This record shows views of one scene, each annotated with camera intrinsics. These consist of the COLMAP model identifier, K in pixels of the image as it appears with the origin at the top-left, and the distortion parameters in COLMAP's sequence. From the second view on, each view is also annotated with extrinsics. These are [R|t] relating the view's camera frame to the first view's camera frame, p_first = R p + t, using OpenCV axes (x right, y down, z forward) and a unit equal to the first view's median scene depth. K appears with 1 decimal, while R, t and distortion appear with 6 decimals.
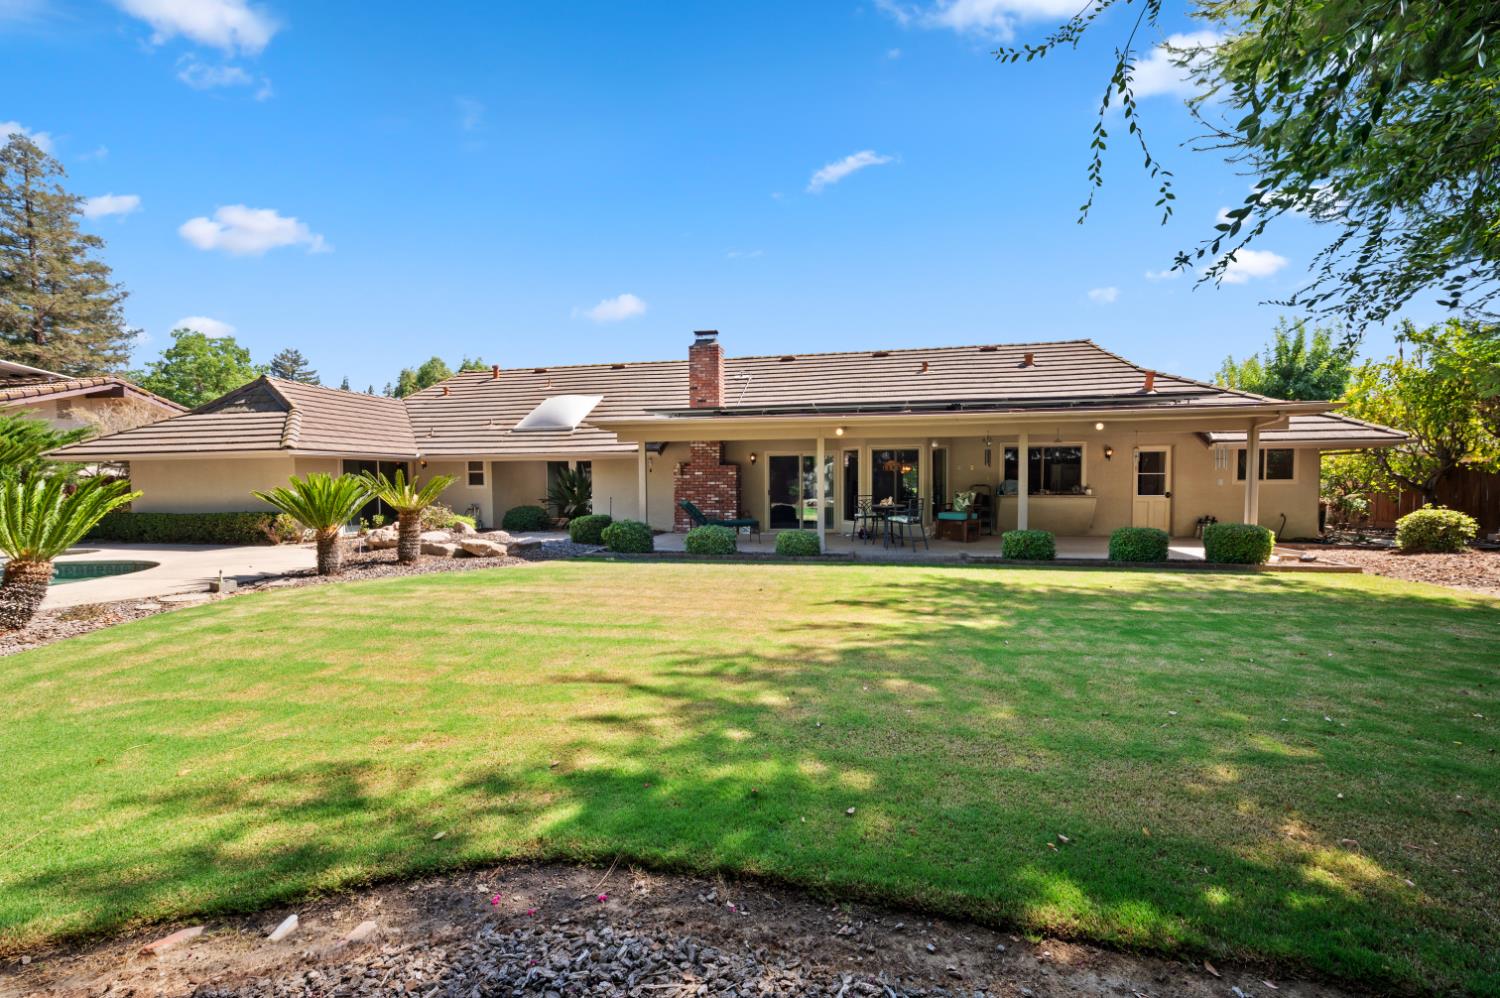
lens RADIAL K [[616.5, 0, 740.4], [0, 616.5, 492.9], [0, 0, 1]] dist [-0.002493, -0.000341]
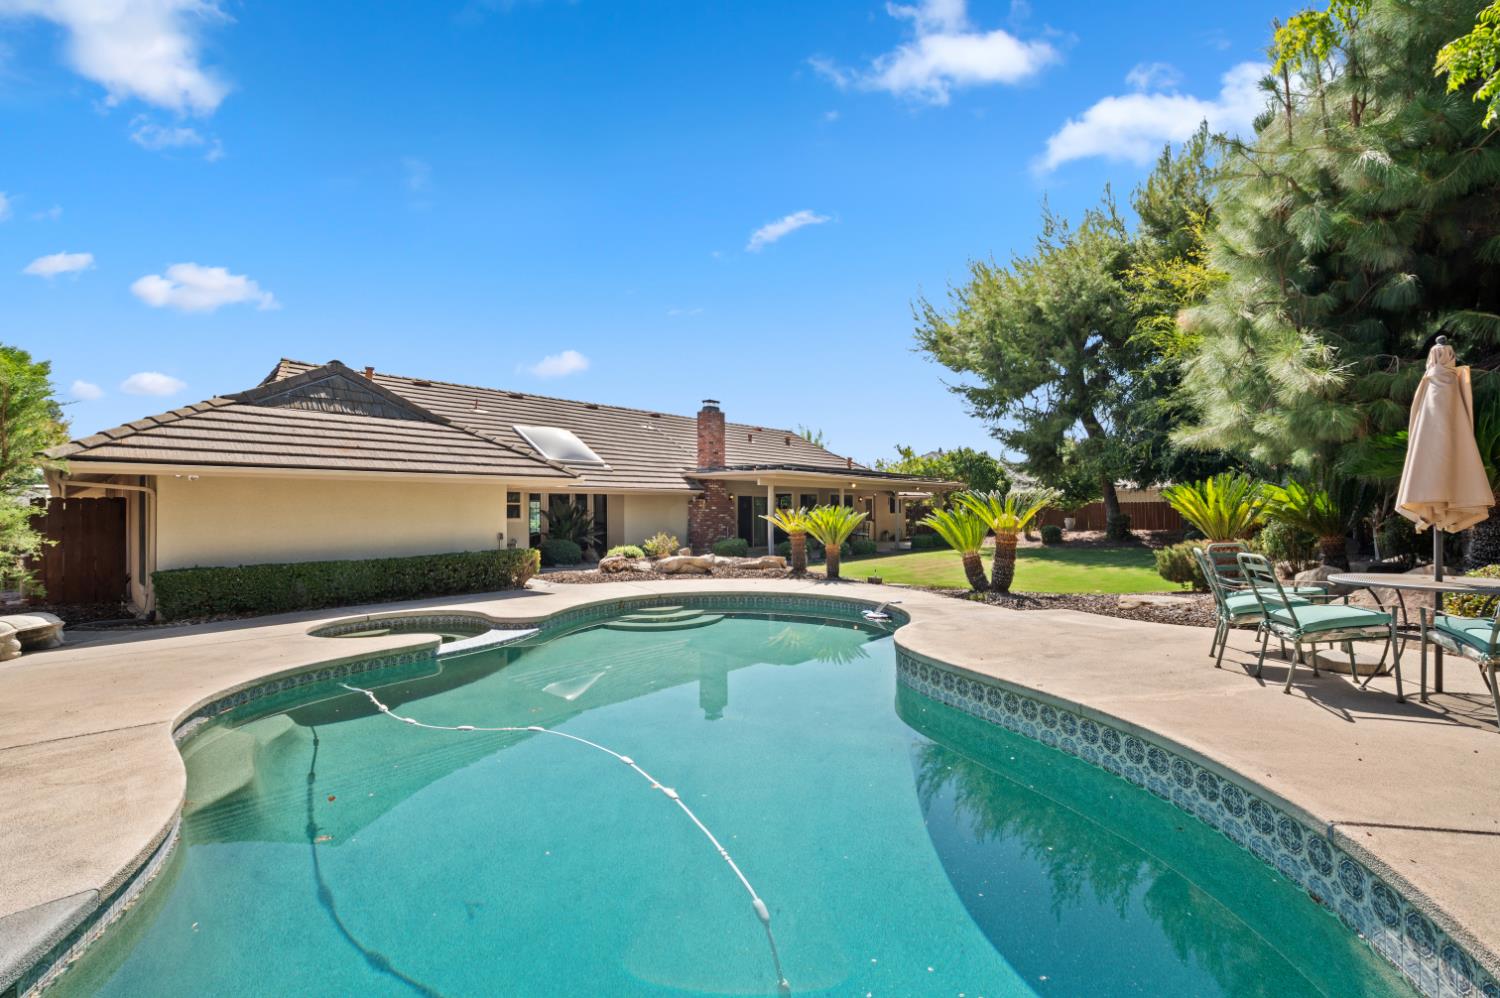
lens RADIAL K [[634.0, 0, 749.0], [0, 634.0, 505.7], [0, 0, 1]] dist [-0.000717, -0.000031]
pose [[0.526685, 0.013639, 0.849951, -1.168135], [0.020690, 0.999369, -0.028857, 0.003802], [-0.849809, 0.032784, 0.526071, 0.234282]]
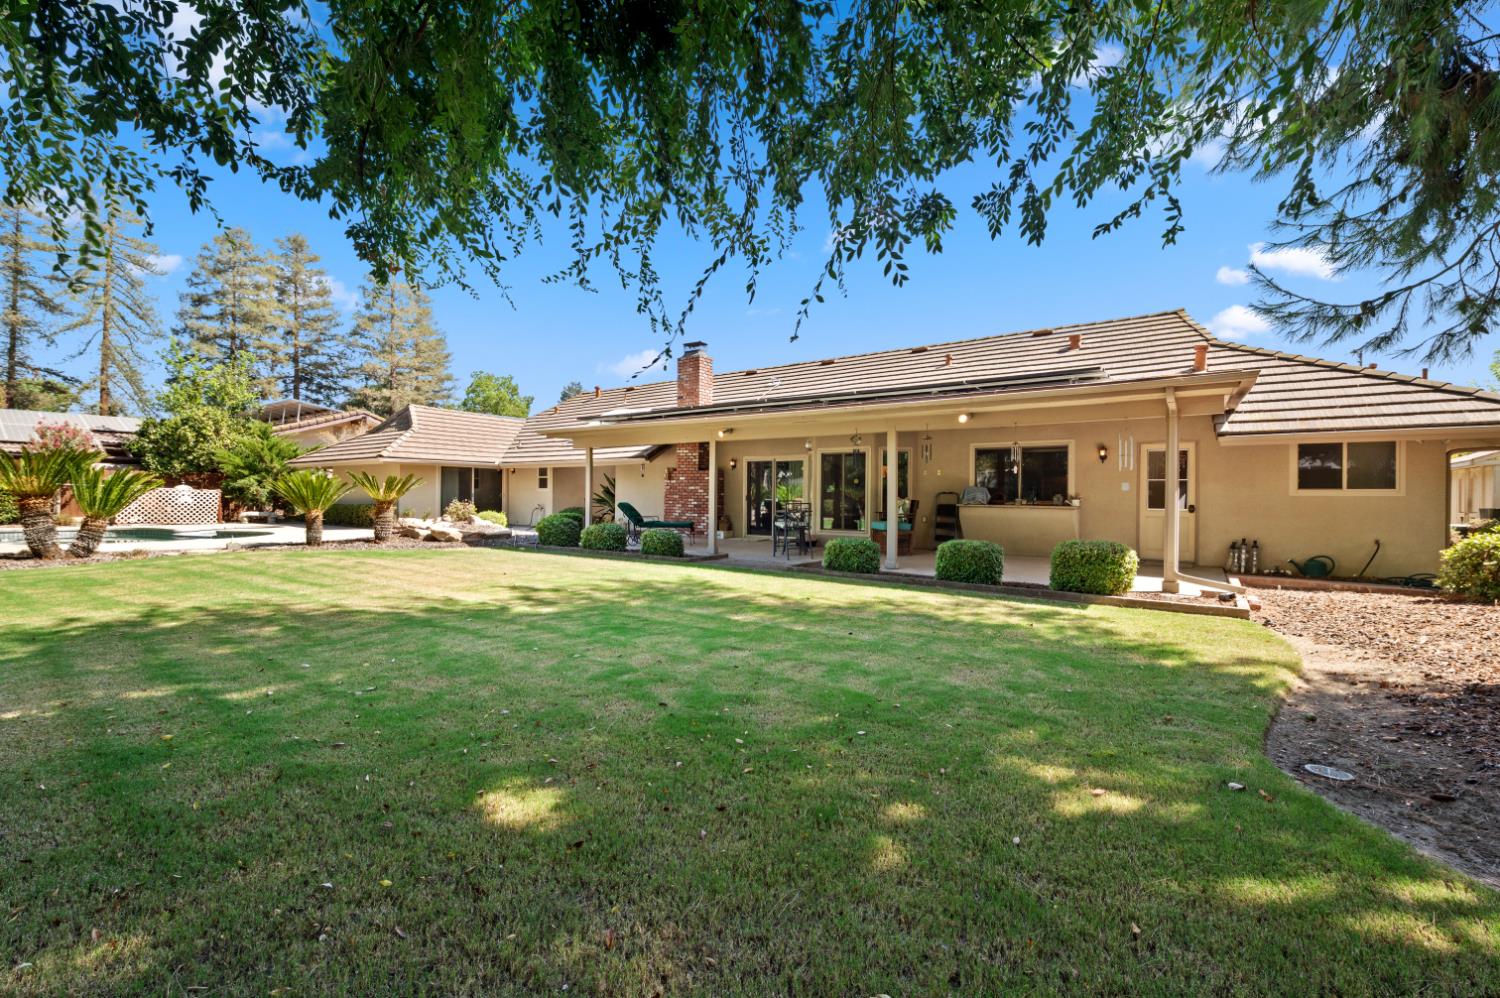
lens RADIAL K [[616.5, 0, 743.2], [0, 616.5, 496.1], [0, 0, 1]] dist [-0.002493, -0.000341]
pose [[0.909862, 0.017668, -0.414535, 0.463566], [-0.025283, 0.999597, -0.012890, 0.010112], [0.414140, 0.022209, 0.909942, 0.089426]]
